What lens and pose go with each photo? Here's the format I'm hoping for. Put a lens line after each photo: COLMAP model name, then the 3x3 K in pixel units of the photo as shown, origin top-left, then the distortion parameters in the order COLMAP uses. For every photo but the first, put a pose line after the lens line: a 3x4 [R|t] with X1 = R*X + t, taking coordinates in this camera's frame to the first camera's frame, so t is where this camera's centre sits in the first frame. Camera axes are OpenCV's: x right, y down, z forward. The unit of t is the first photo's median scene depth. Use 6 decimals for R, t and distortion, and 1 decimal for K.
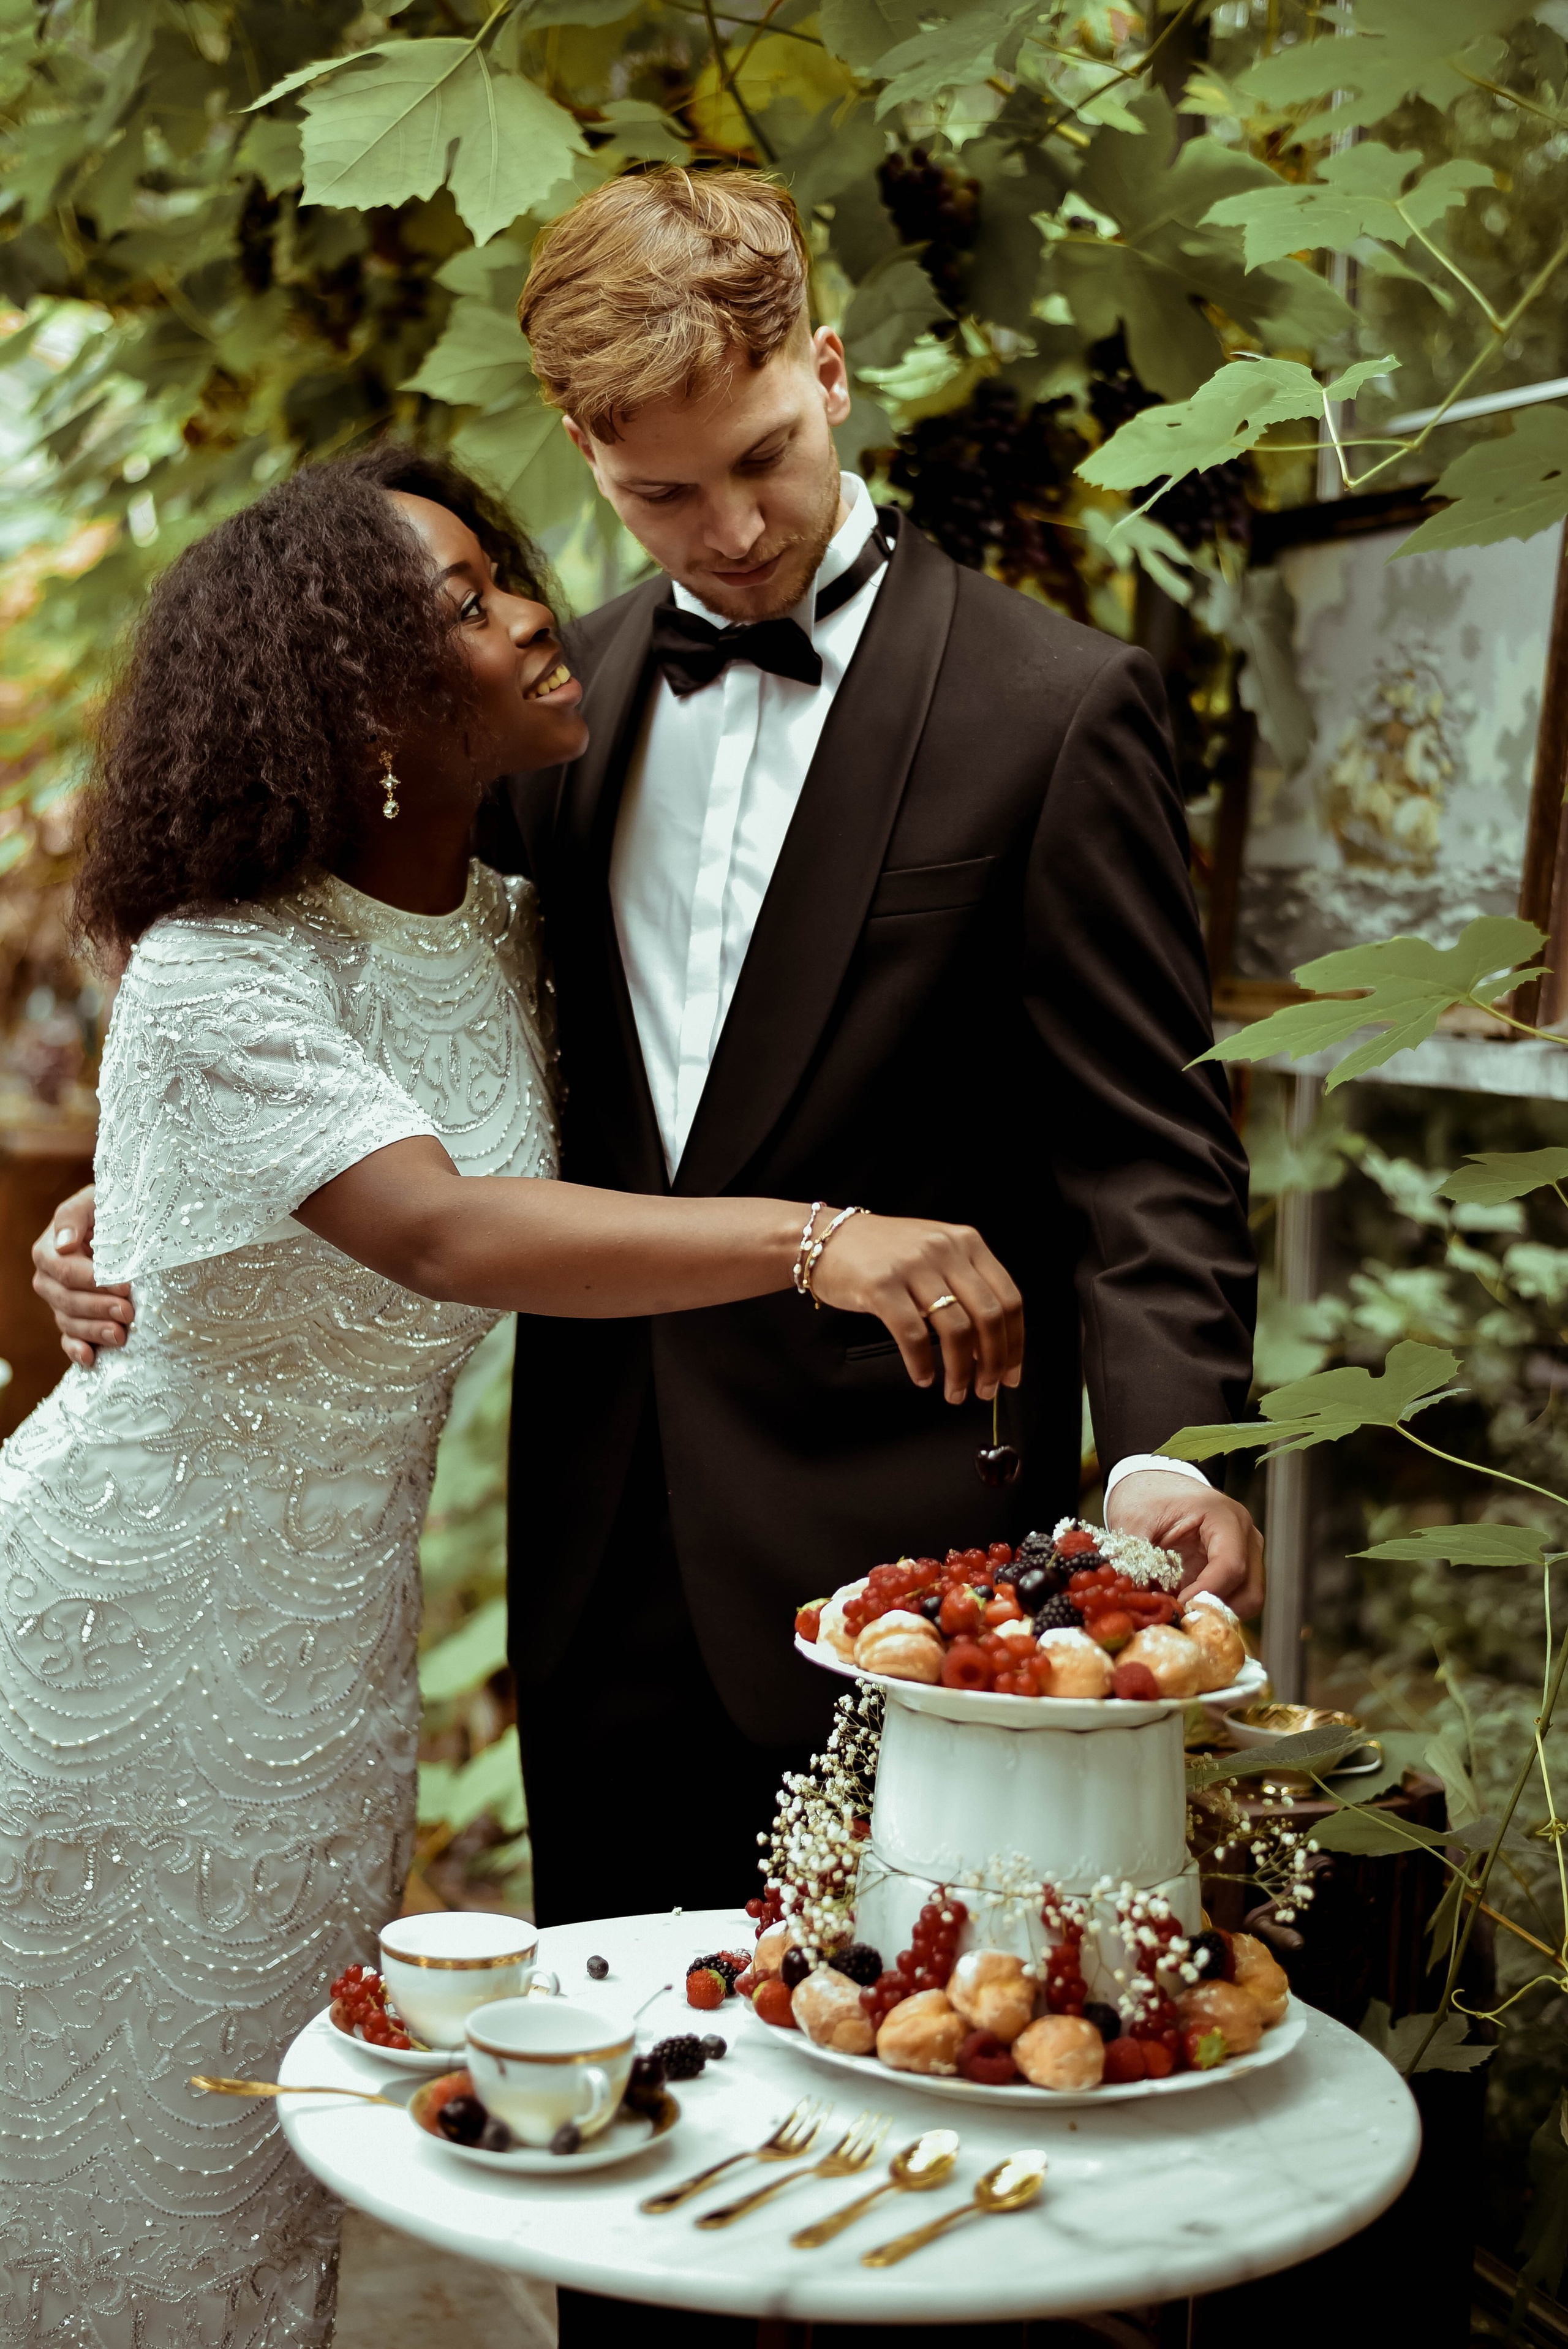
lens RADIAL K [[3281.8, 0, 779.3], [0, 3281.8, 1176.1], [0, 0, 1]] dist [0.006639, 0.000000]
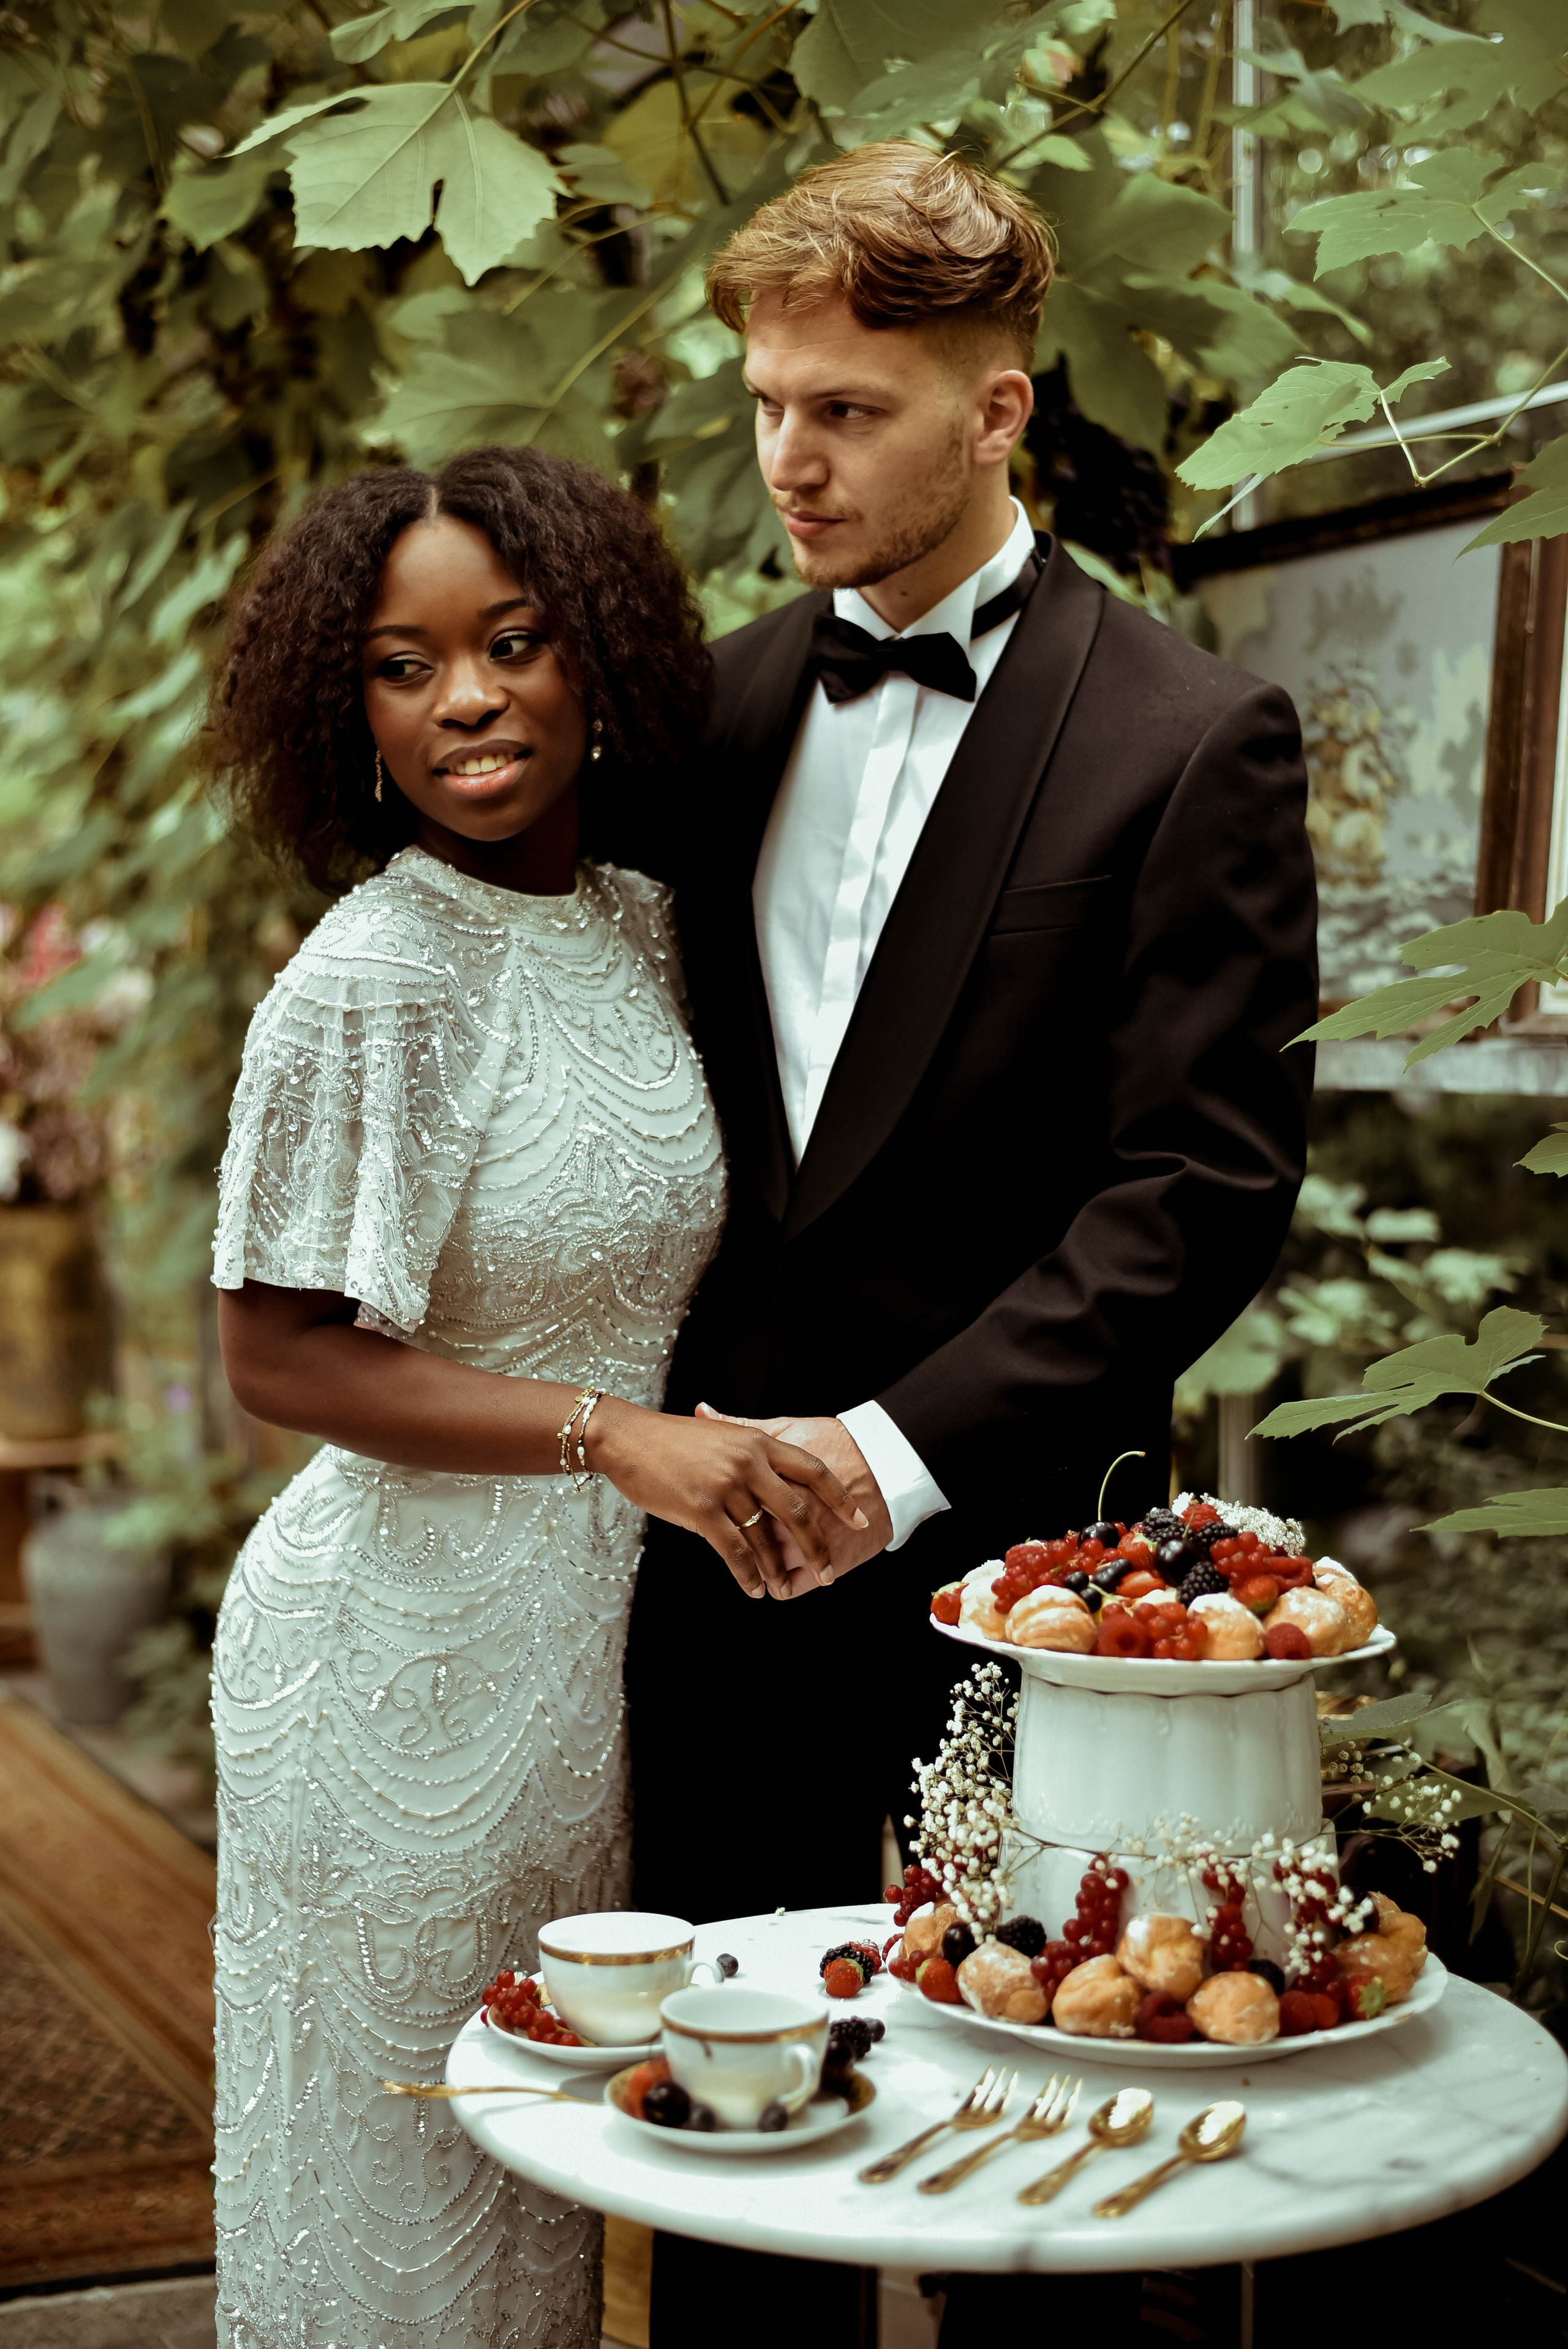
lens RADIAL K [[3281.8, 0, 791.9], [0, 3281.8, 1171.2], [0, 0, 1]] dist [0.006639, 0.000000]
pose [[0.996246, -0.037325, 0.078106, -0.115614], [0.039222, 0.998968, -0.022903, 0.023710], [-0.077170, 0.025880, 0.996682, -0.012725]]
